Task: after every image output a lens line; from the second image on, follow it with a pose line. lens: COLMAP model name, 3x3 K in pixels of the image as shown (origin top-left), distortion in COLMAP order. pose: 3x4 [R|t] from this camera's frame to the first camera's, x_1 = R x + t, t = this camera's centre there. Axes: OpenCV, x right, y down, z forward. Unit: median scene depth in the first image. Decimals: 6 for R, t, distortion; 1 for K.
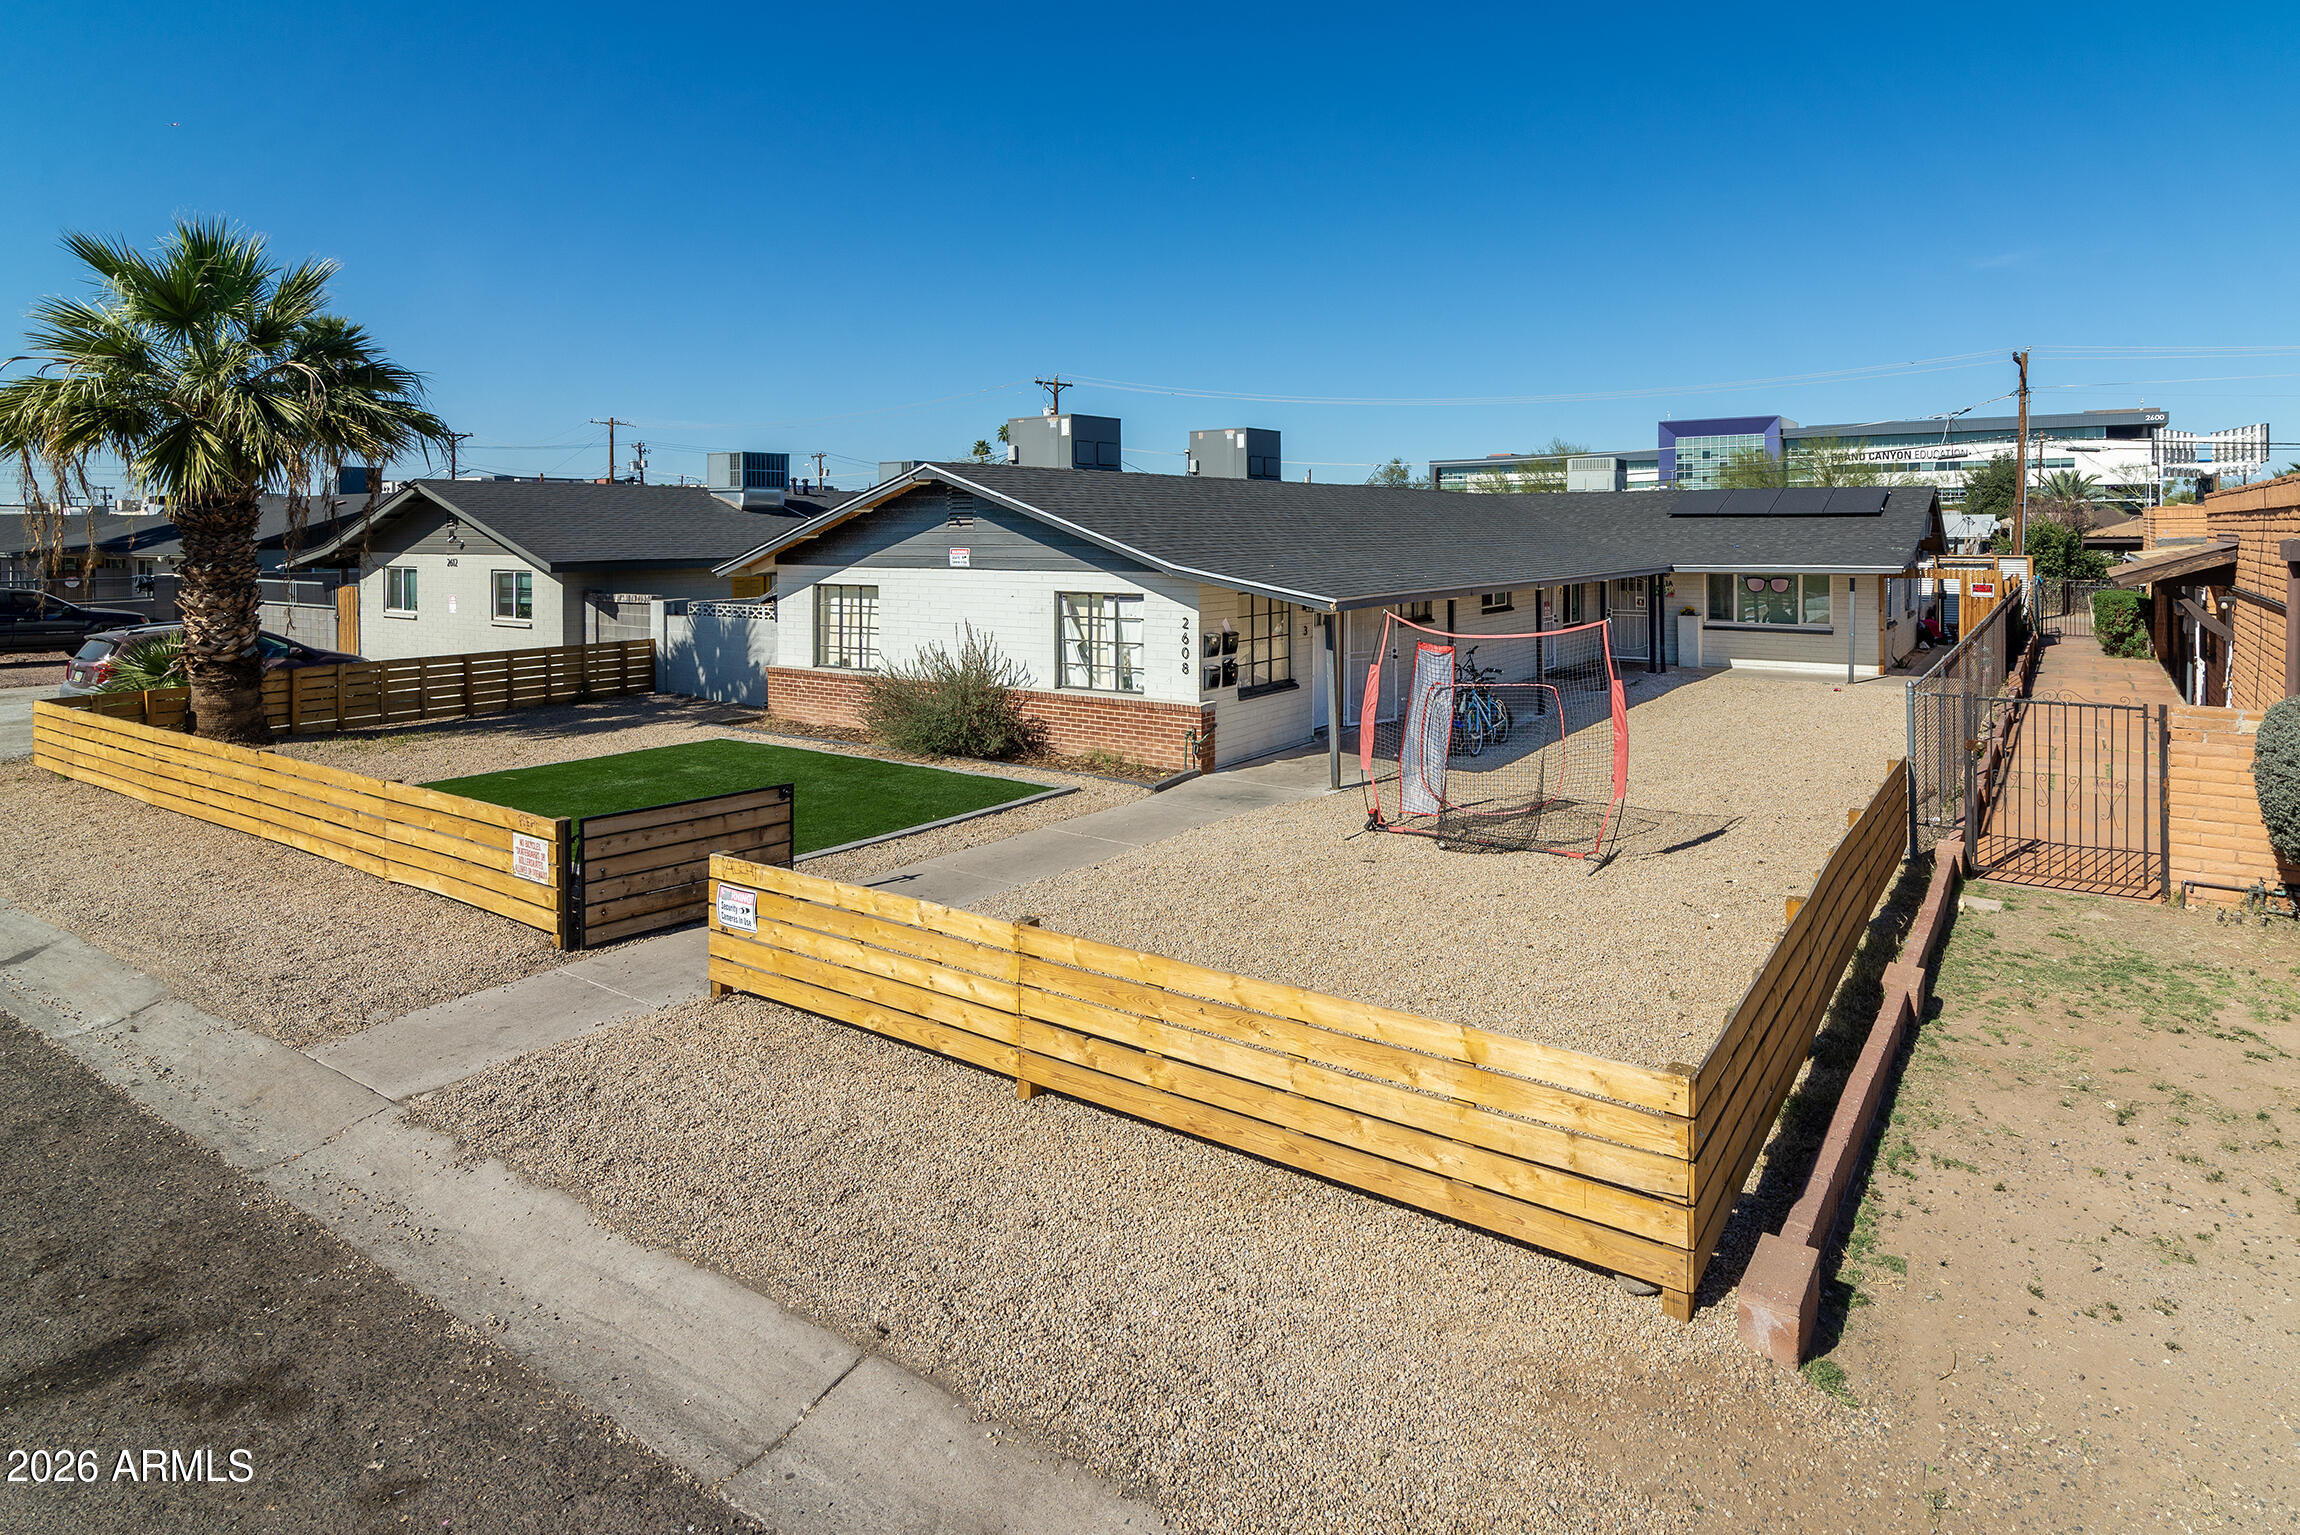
lens RADIAL K [[1353.9, 0, 1117.1], [0, 1353.9, 542.0], [0, 0, 1]] dist [0.000872, 0.000526]
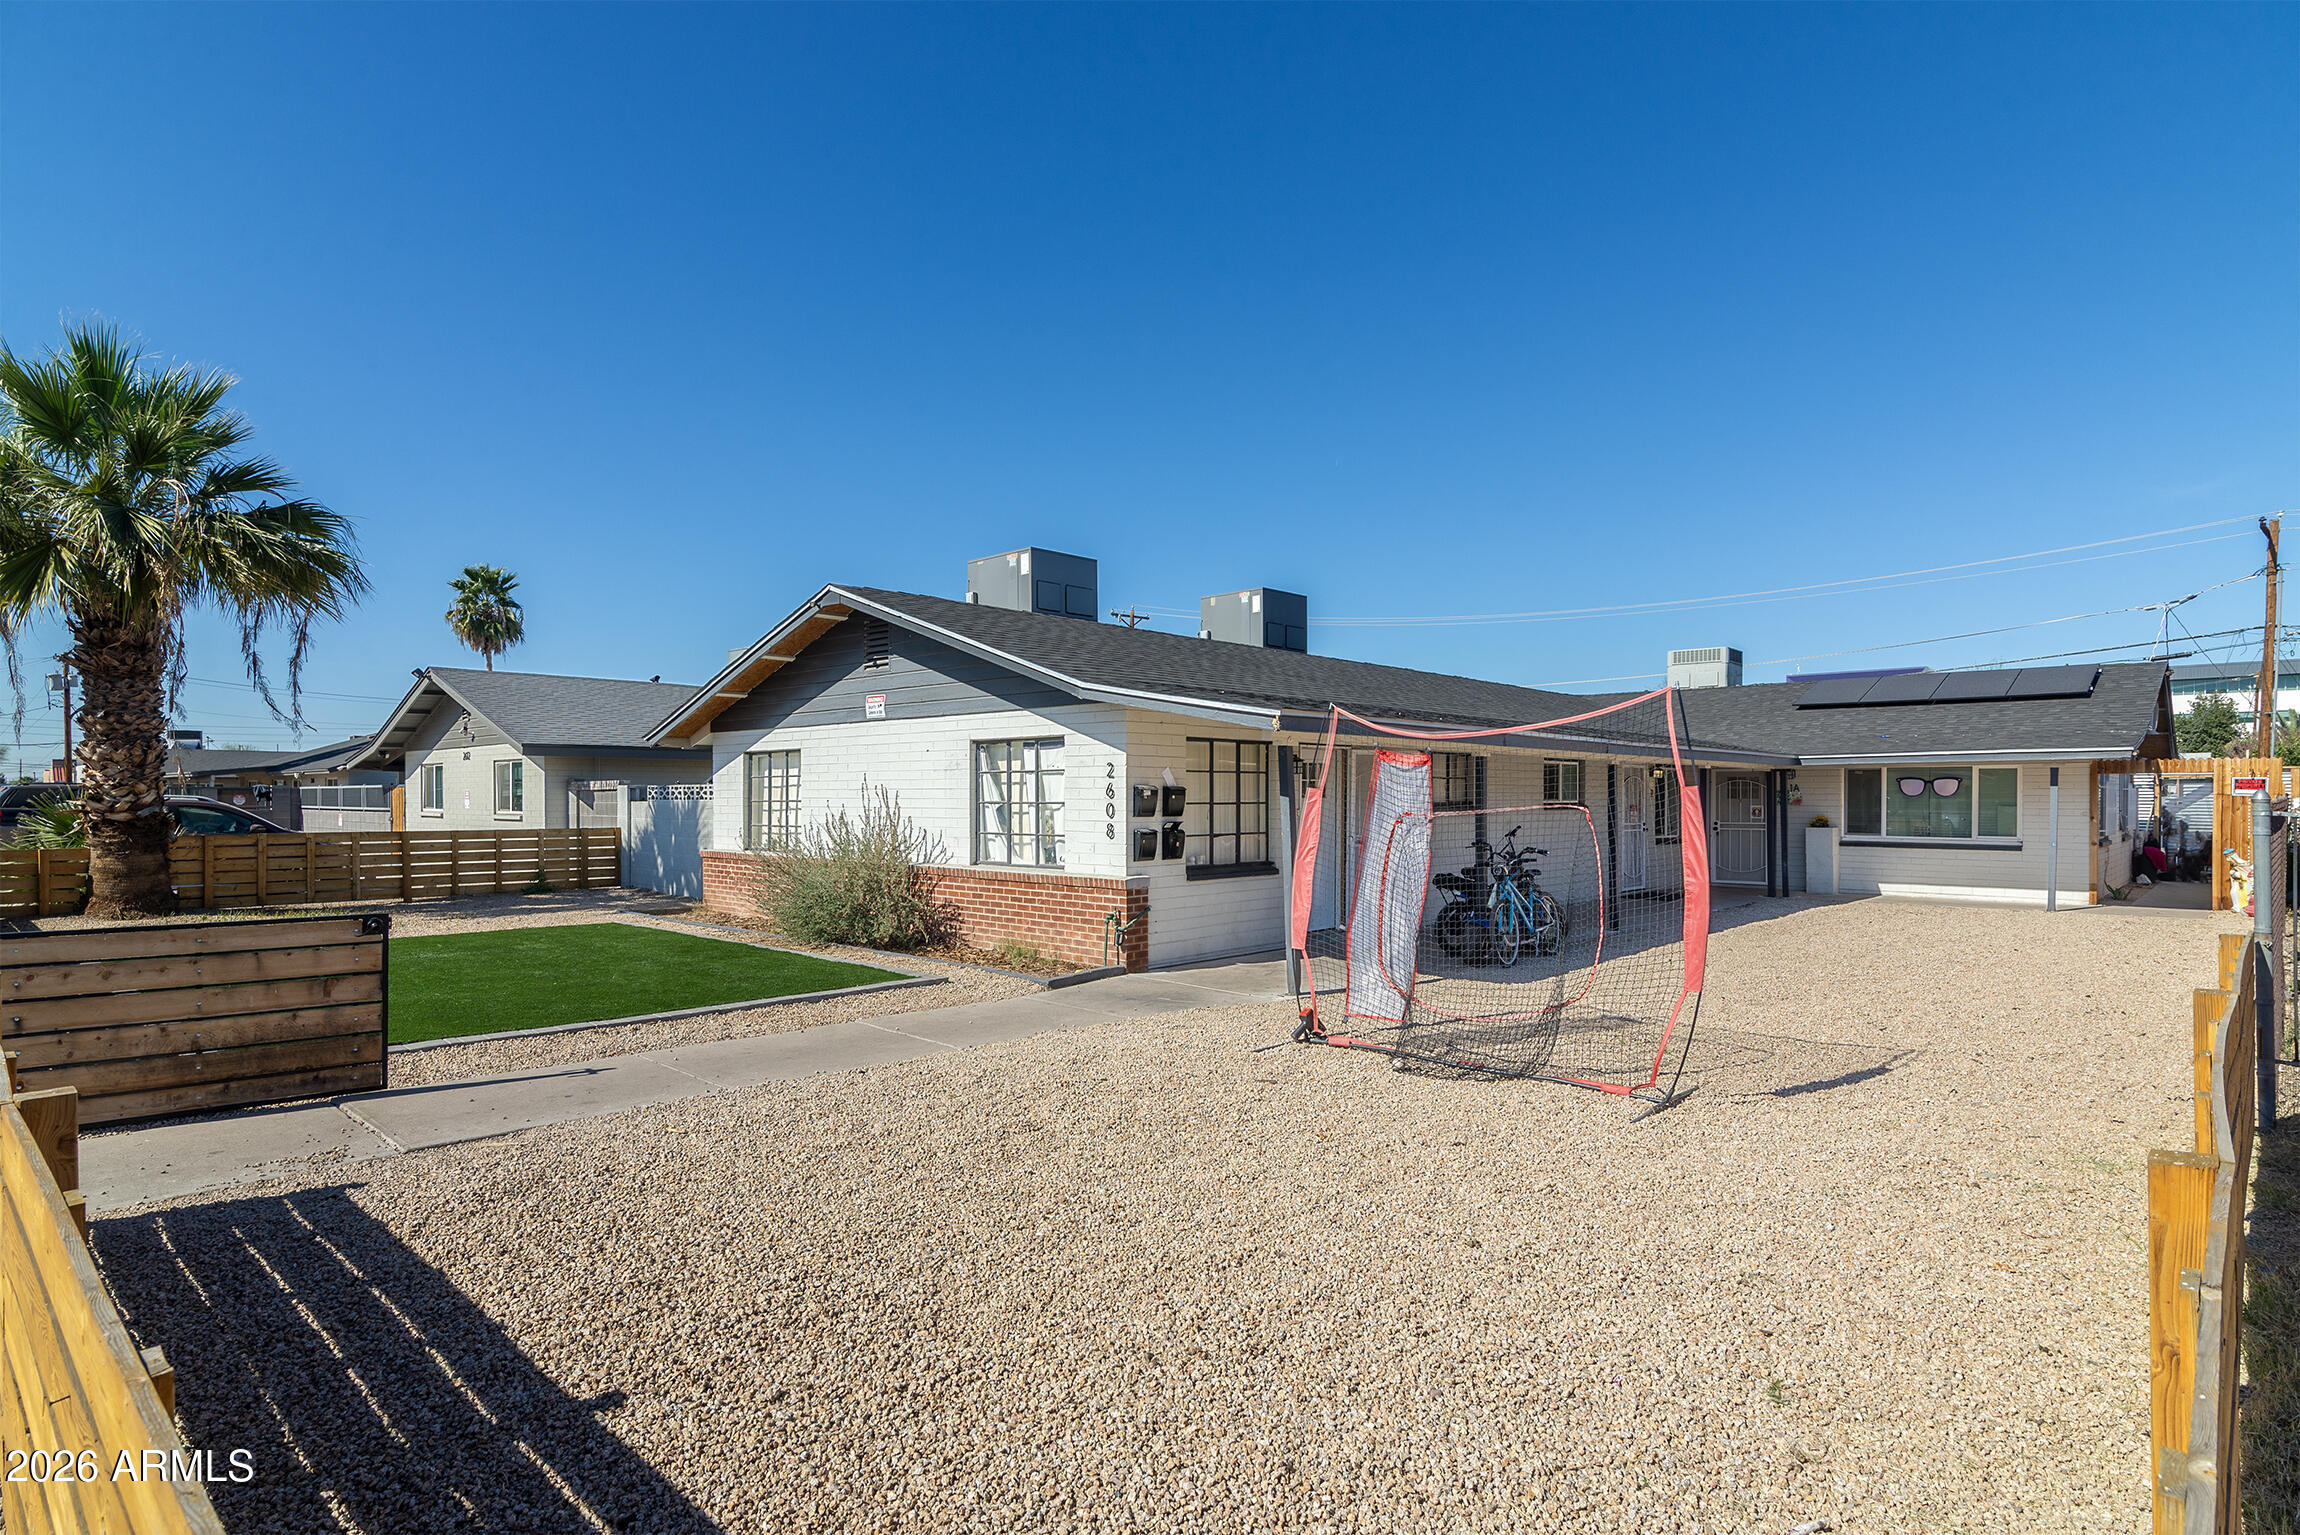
lens RADIAL K [[1191.3, 0, 1135.2], [0, 1191.3, 788.4], [0, 0, 1]] dist [0.004773, 0.000725]
pose [[0.992251, 0.024670, -0.121777, 0.127024], [-0.029951, 0.998680, -0.041729, 0.085310], [0.120587, 0.045052, 0.991680, 0.301587]]
